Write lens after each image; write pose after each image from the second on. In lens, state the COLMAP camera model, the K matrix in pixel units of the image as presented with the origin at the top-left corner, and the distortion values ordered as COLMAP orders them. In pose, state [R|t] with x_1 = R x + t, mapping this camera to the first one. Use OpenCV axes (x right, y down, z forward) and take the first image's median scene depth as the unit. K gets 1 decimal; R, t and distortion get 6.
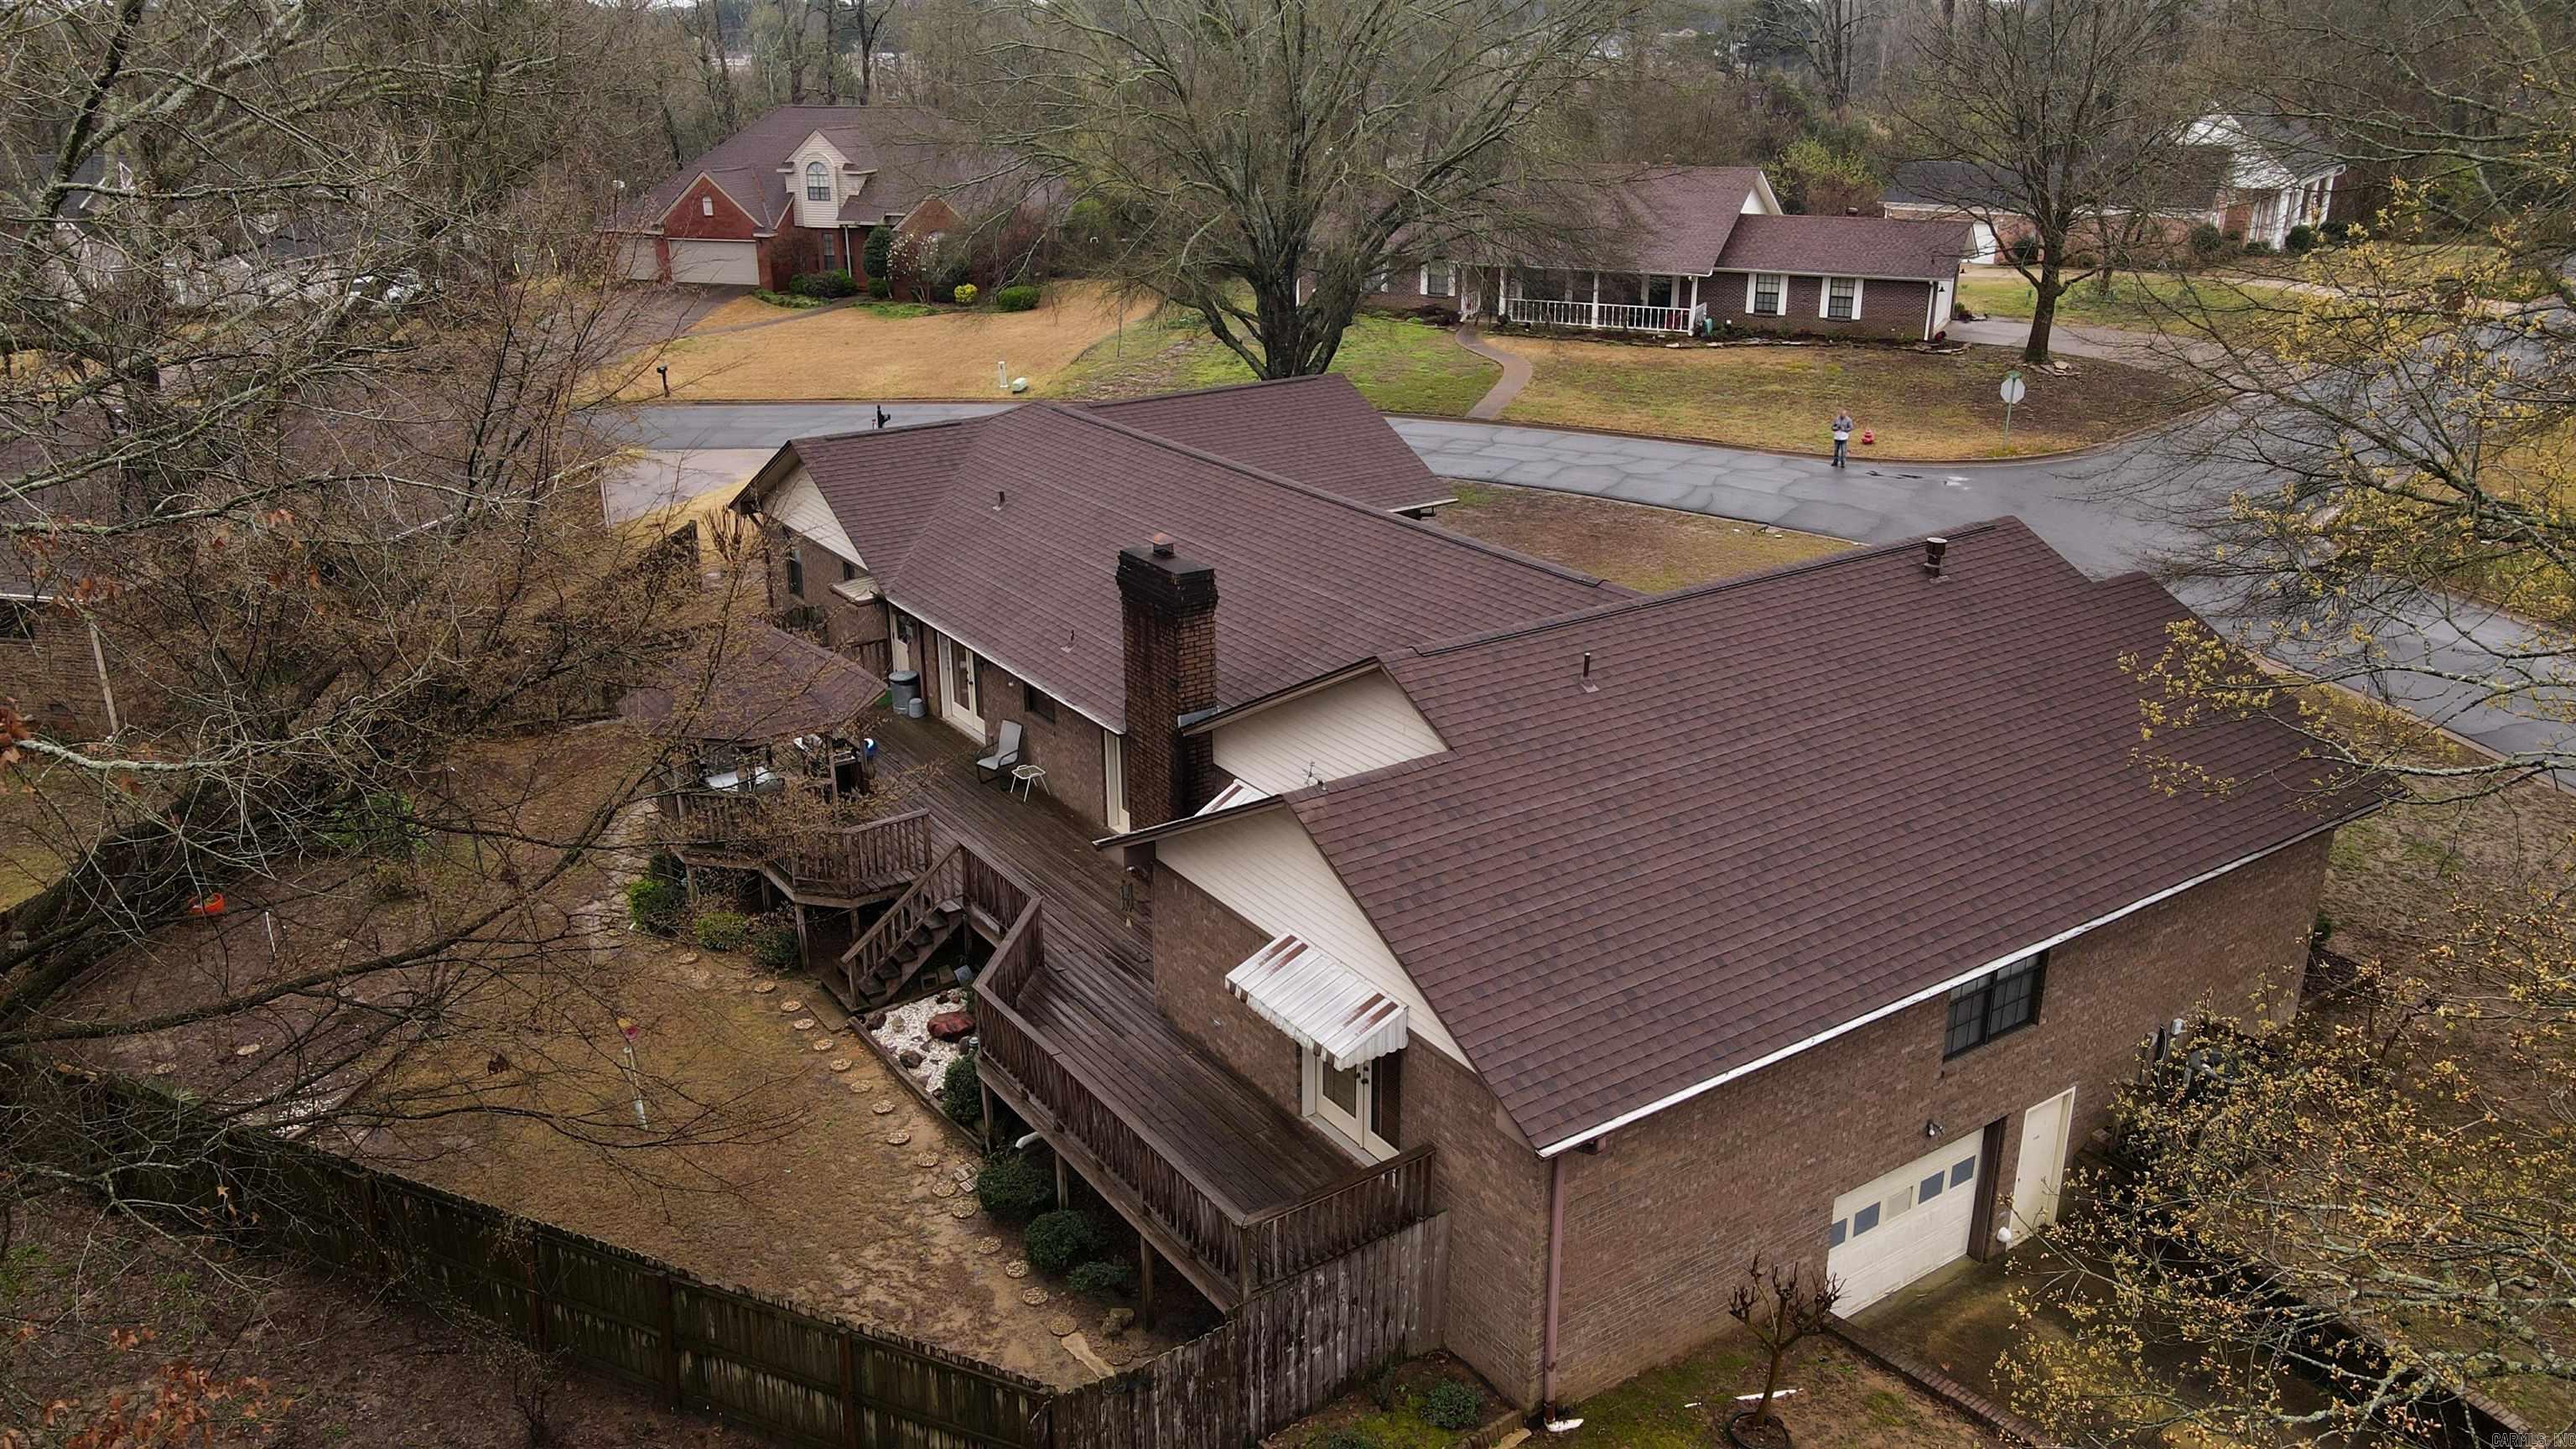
lens RADIAL K [[1901.8, 0, 1285.2], [0, 1901.8, 735.6], [0, 0, 1]] dist [-0.017081, 0.075025]
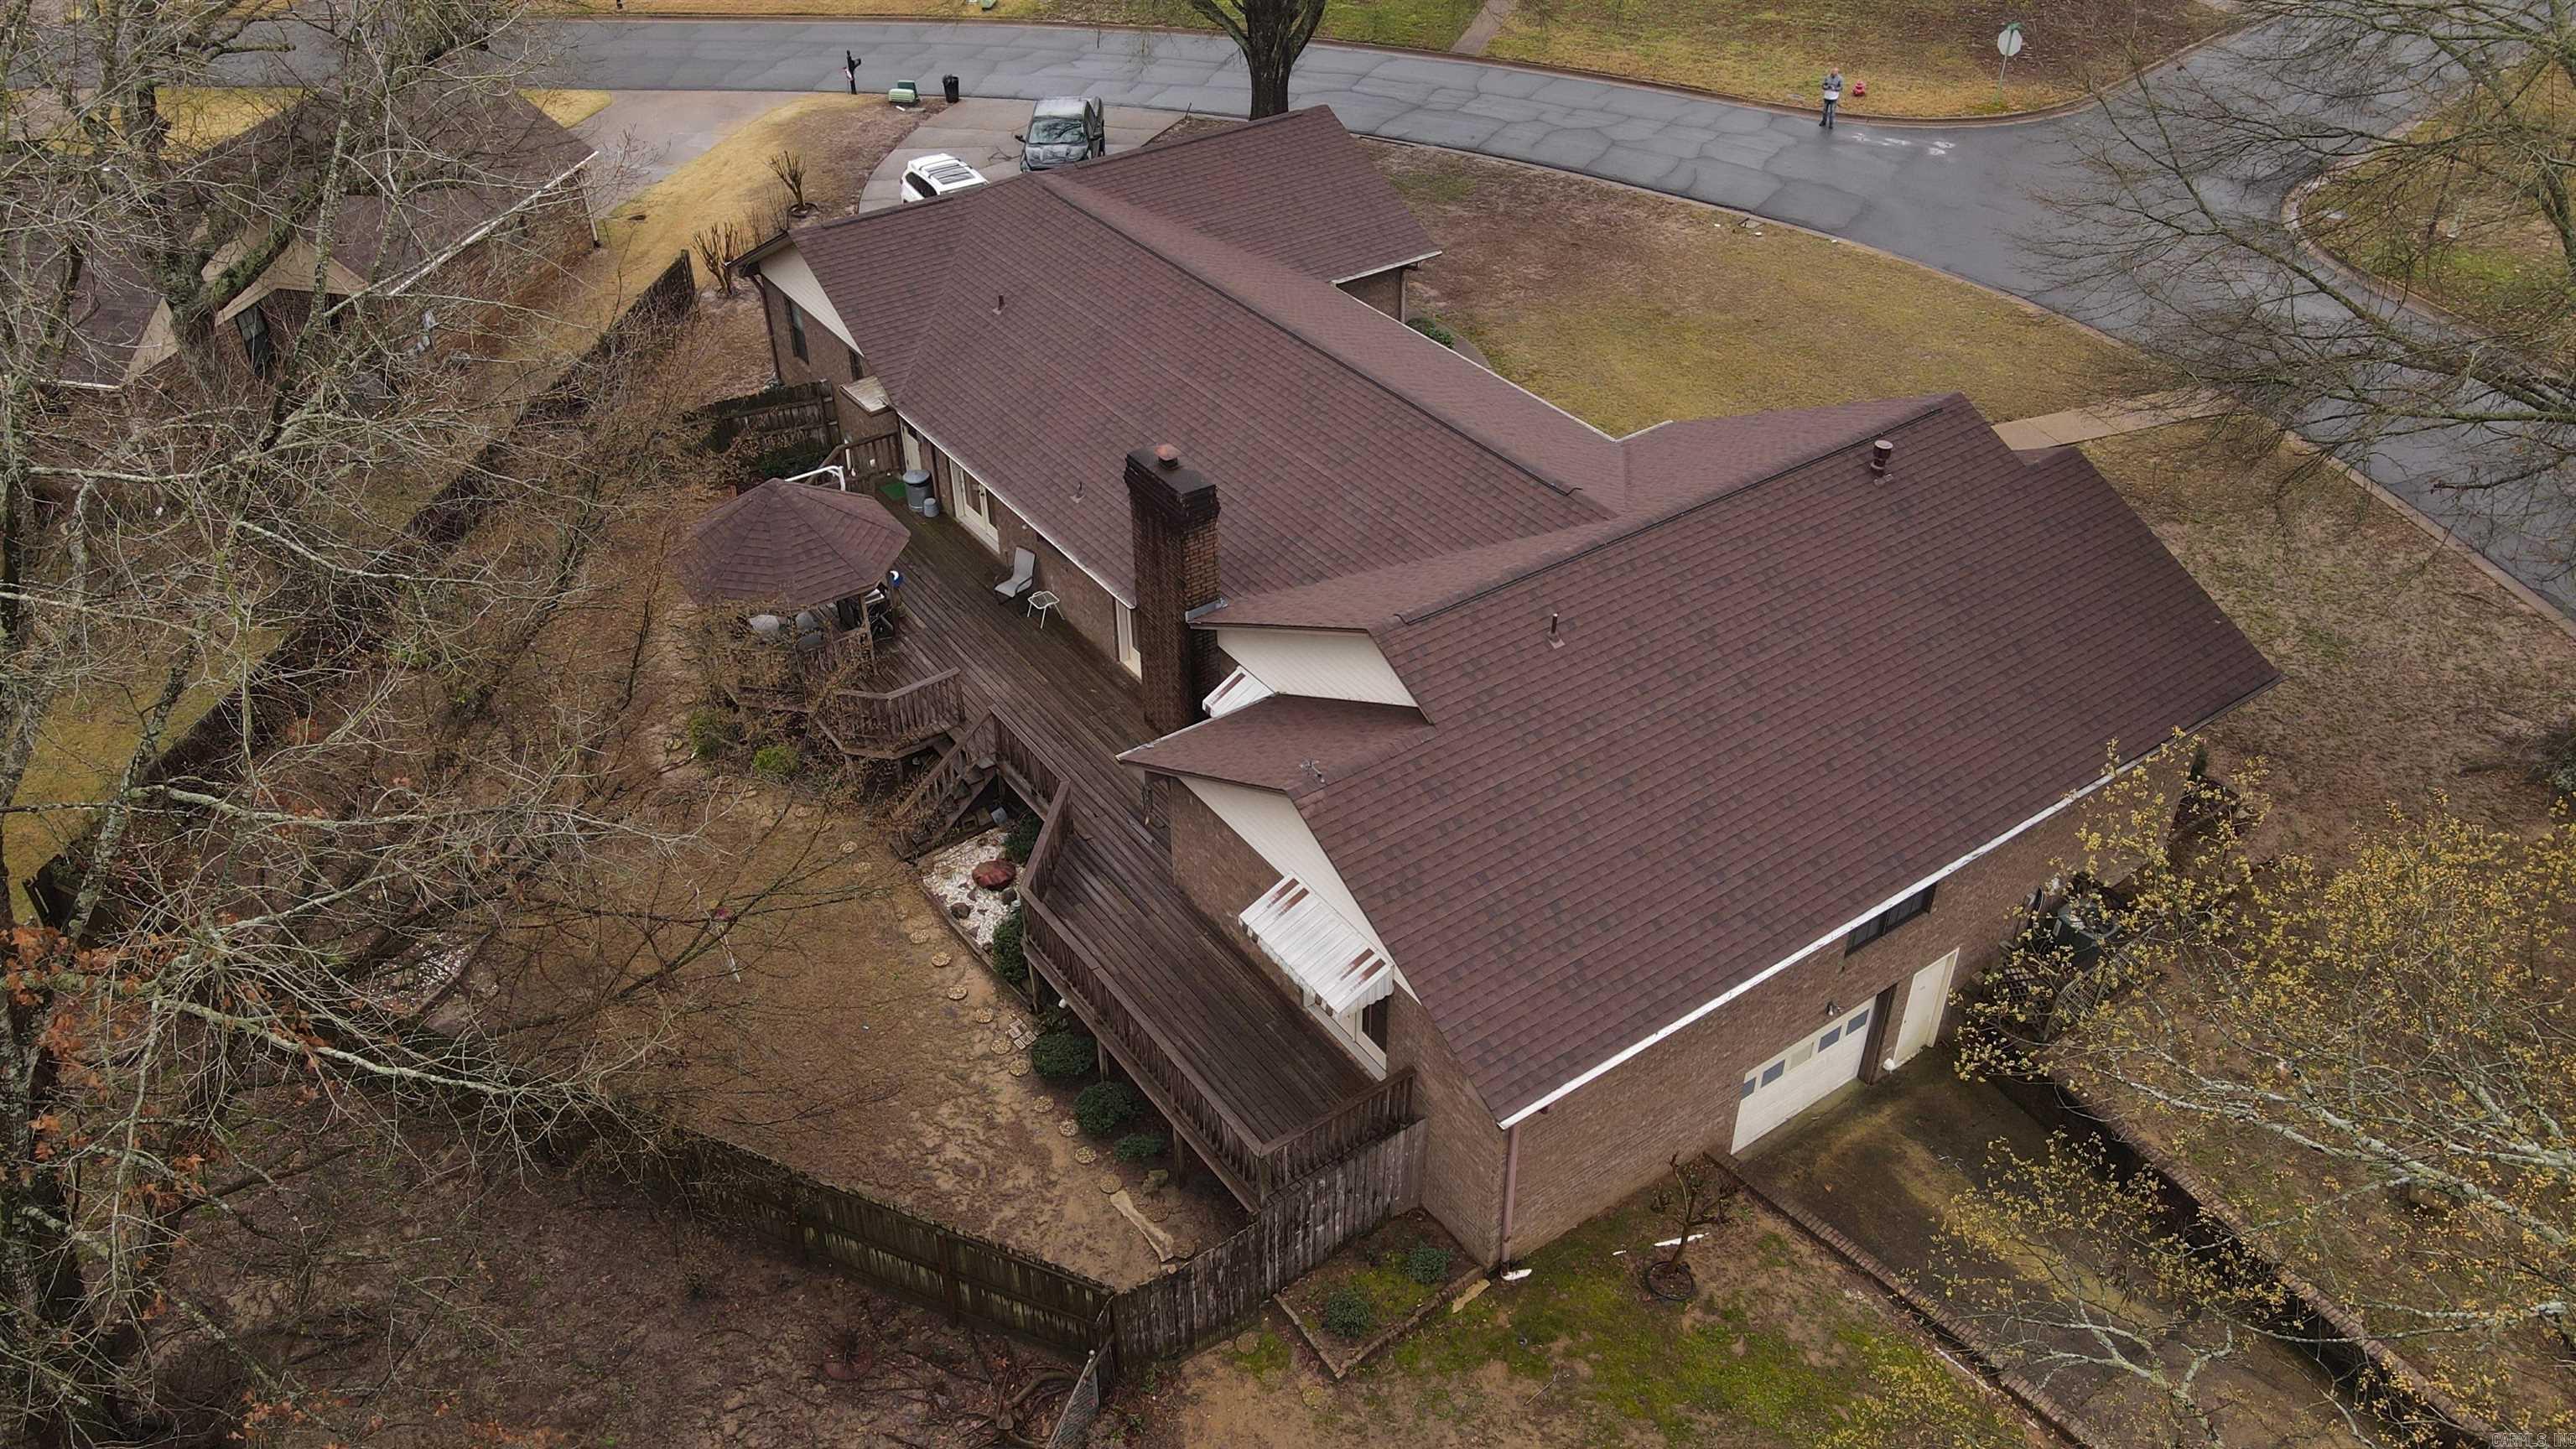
lens RADIAL K [[1901.8, 0, 1285.2], [0, 1901.8, 735.6], [0, 0, 1]] dist [-0.017081, 0.075025]
pose [[0.999875, -0.012075, 0.010177, -0.012596], [0.008827, 0.961731, 0.273853, -0.285829], [-0.013094, -0.273729, 0.961718, -0.095073]]
